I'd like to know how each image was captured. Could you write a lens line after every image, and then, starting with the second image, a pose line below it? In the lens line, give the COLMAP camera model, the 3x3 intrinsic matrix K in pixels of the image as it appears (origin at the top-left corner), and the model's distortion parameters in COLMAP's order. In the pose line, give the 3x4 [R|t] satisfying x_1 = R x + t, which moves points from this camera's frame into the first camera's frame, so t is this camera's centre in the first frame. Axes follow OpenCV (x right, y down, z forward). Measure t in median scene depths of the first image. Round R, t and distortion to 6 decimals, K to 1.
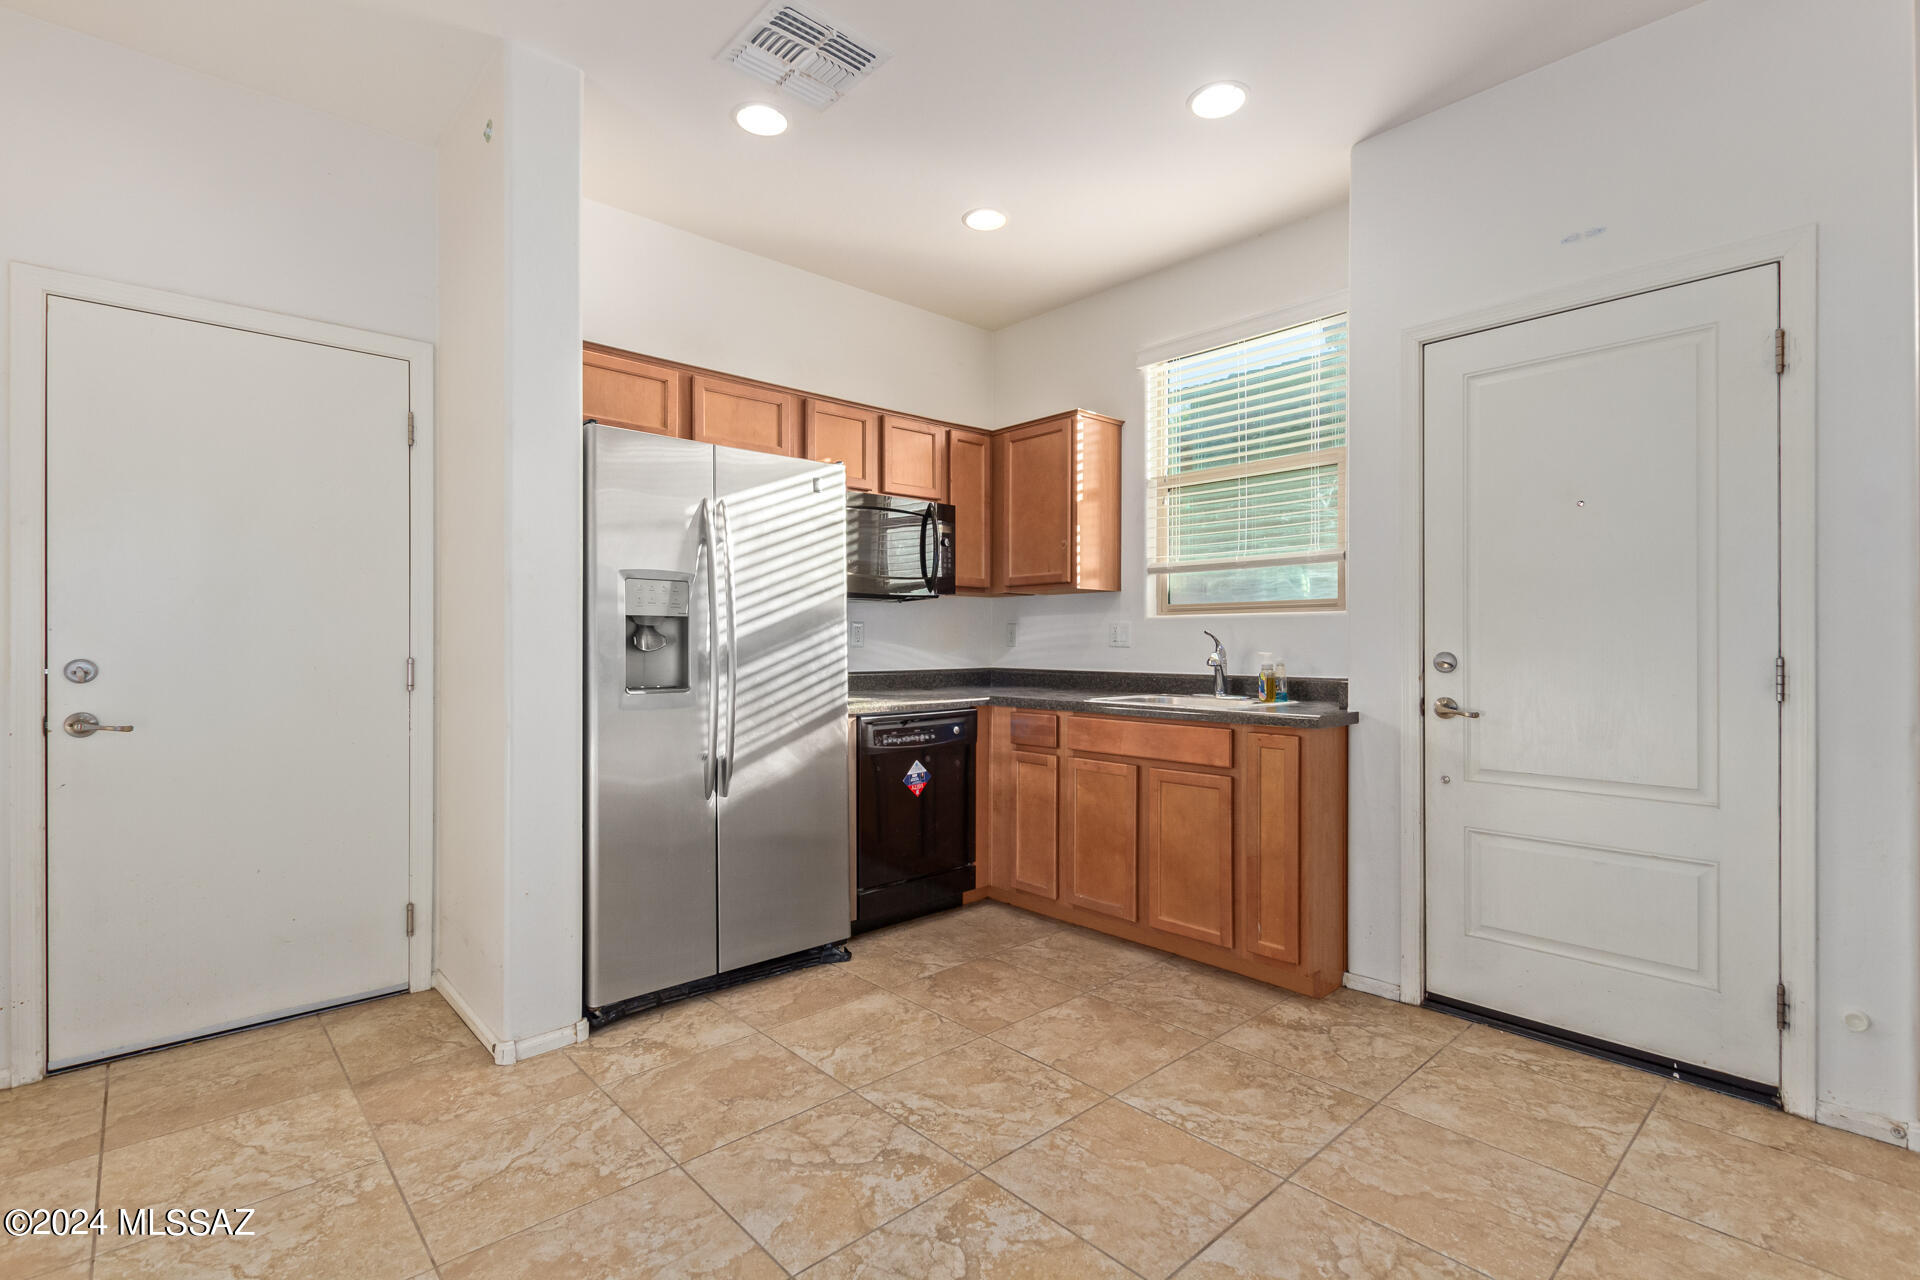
lens RADIAL K [[883.3, 0, 965.0], [0, 883.3, 643.2], [0, 0, 1]] dist [0.004287, -0.000700]
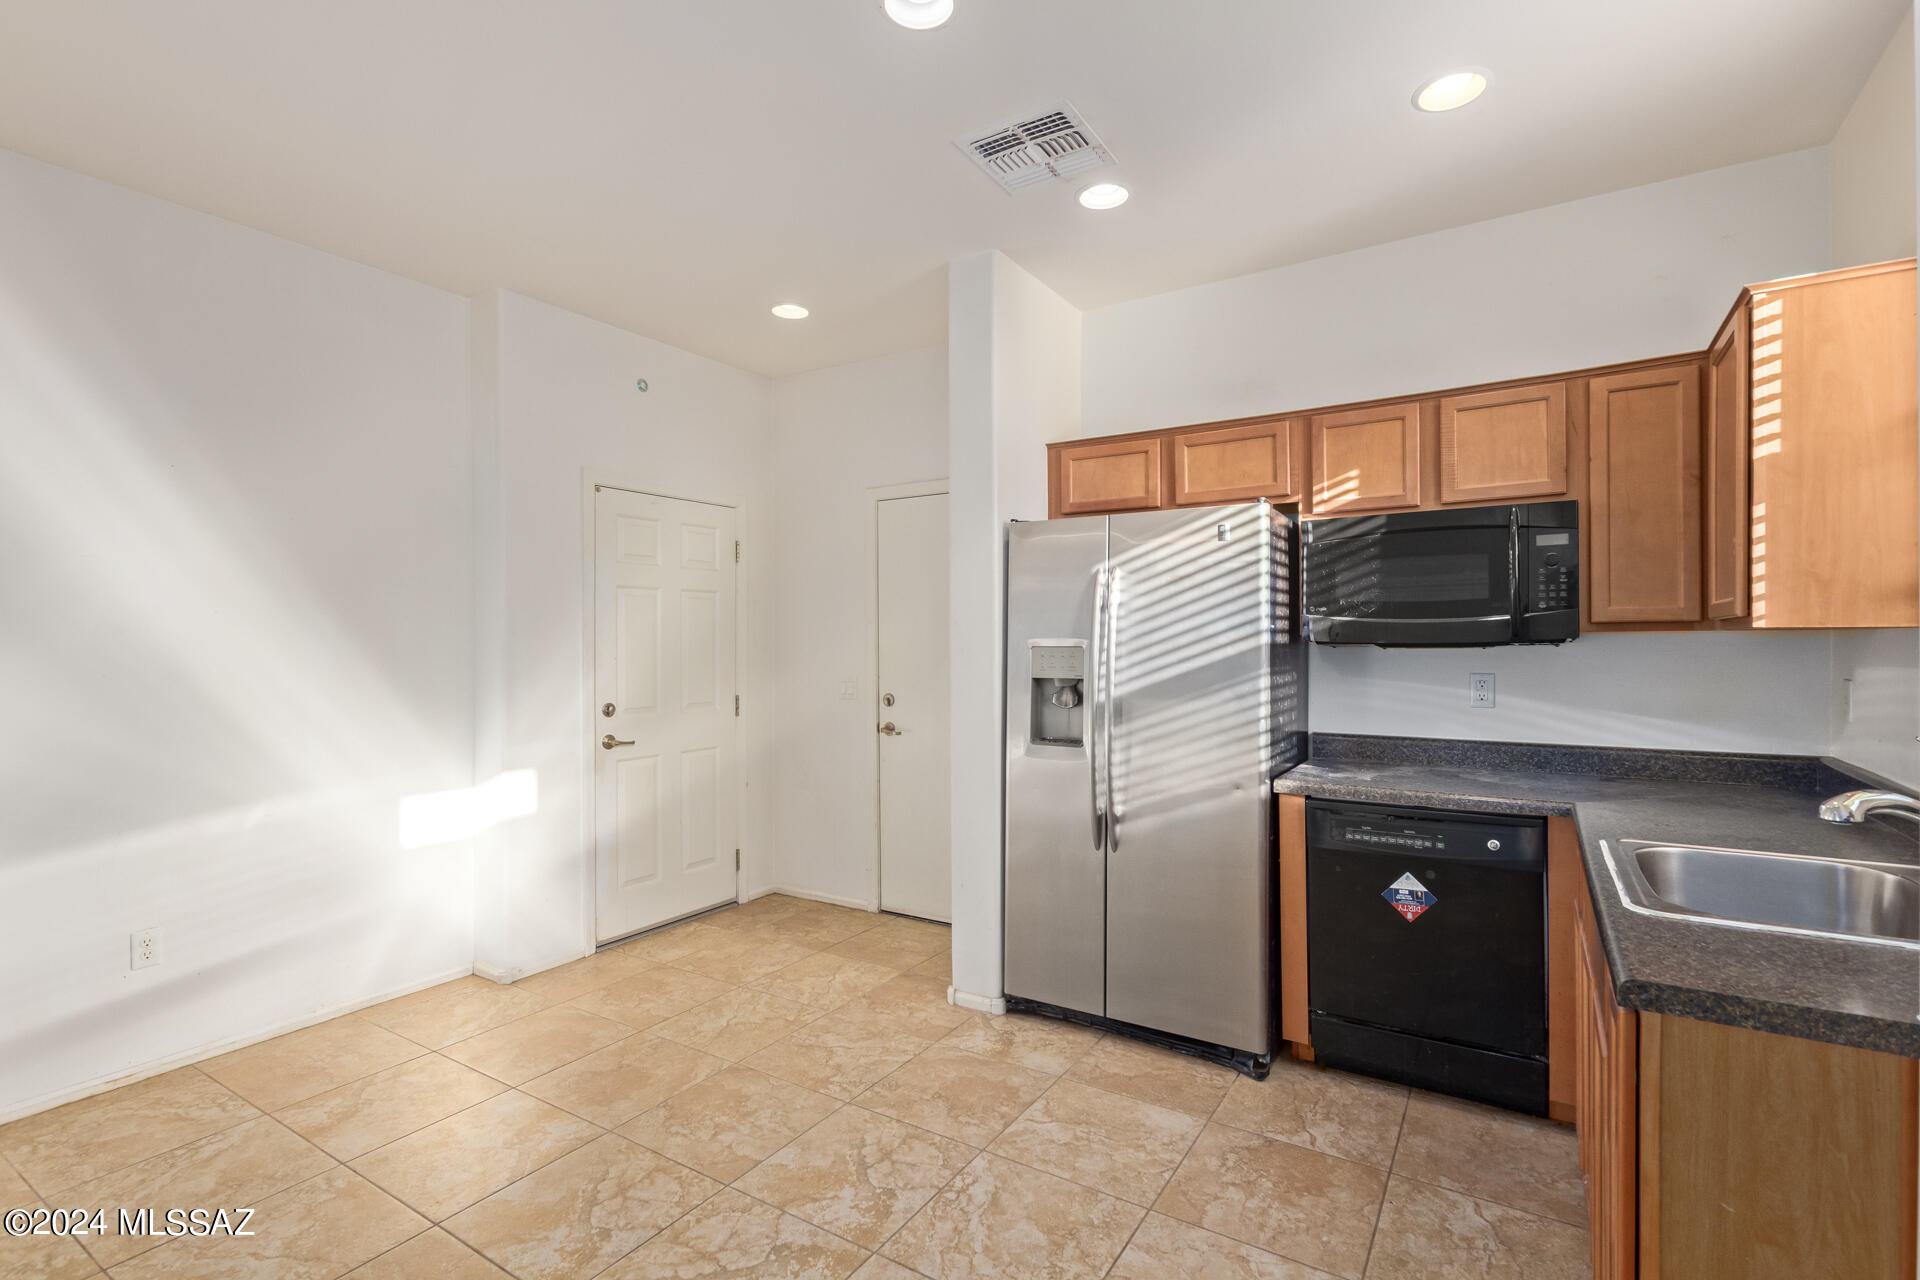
lens RADIAL K [[883.3, 0, 965.0], [0, 883.3, 643.2], [0, 0, 1]] dist [0.004287, -0.000700]
pose [[0.257564, 0.000146, -0.966261, 0.759216], [0.004246, 0.999990, 0.001283, -0.081810], [0.966252, -0.004433, 0.257561, 0.616117]]
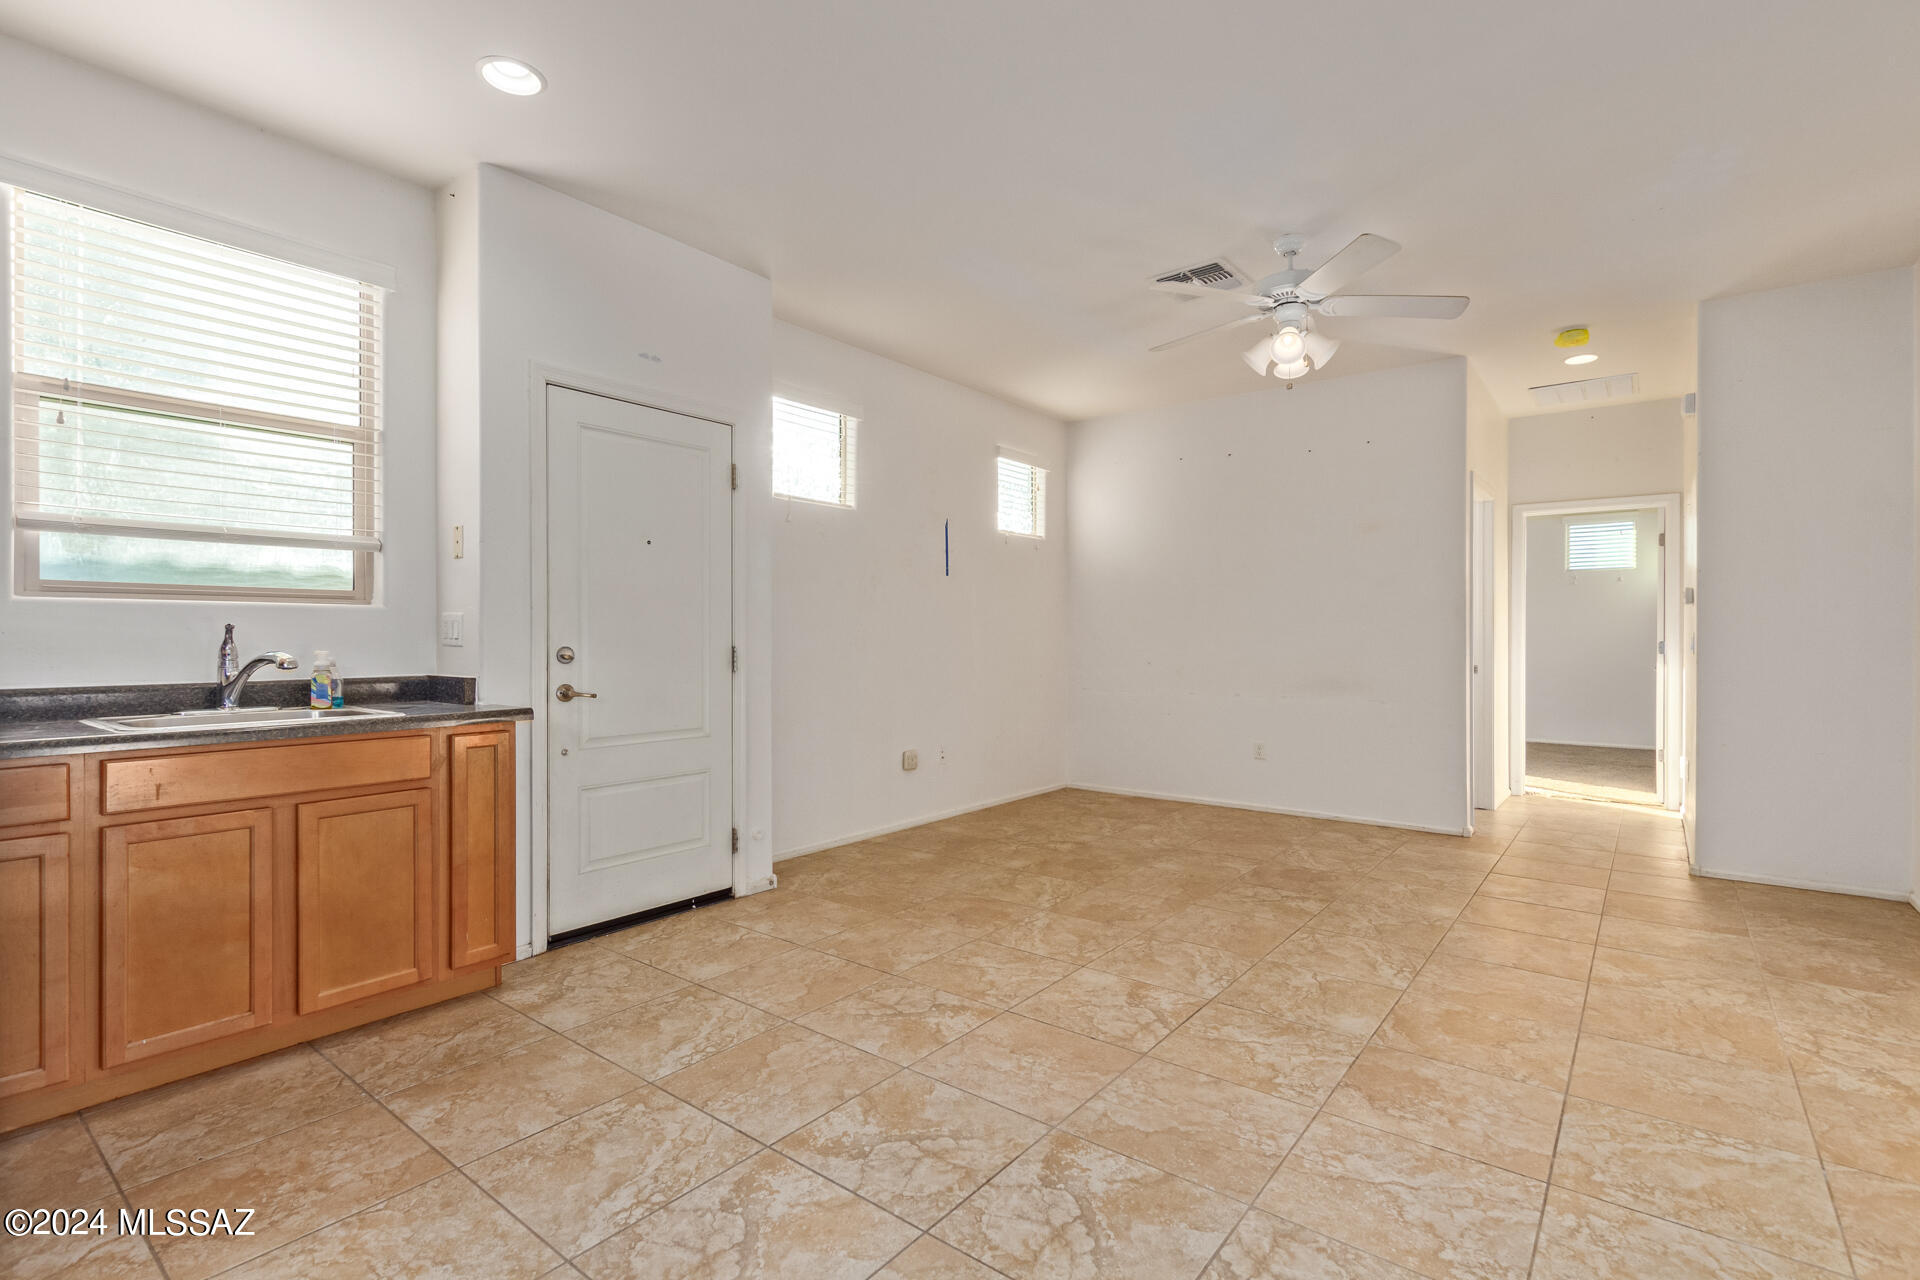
lens RADIAL K [[883.3, 0, 965.0], [0, 883.3, 643.2], [0, 0, 1]] dist [0.004287, -0.000700]
pose [[-0.163698, -0.005408, 0.986496, -0.768887], [0.001349, 0.999983, 0.005706, -0.001078], [-0.986510, 0.002265, -0.163688, 0.689783]]
